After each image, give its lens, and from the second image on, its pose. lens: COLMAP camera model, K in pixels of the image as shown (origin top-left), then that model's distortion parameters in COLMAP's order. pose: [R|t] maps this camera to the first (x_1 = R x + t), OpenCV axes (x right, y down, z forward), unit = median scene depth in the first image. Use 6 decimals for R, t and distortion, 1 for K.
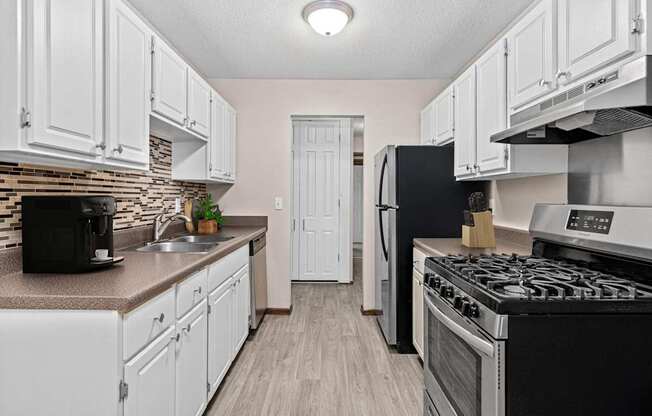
lens RADIAL K [[340.2, 0, 328.0], [0, 340.2, 202.5], [0, 0, 1]] dist [0.000172, 0.000139]
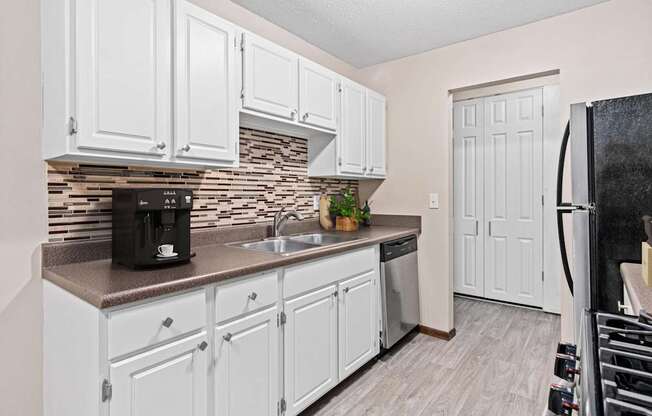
lens RADIAL K [[340.2, 0, 326.5], [0, 340.2, 197.0], [0, 0, 1]] dist [0.000172, 0.000139]
pose [[0.786706, -0.005128, -0.617307, 0.208027], [-0.000915, 0.999955, -0.009472, 0.001744], [0.617327, 0.008017, 0.786666, 0.256253]]
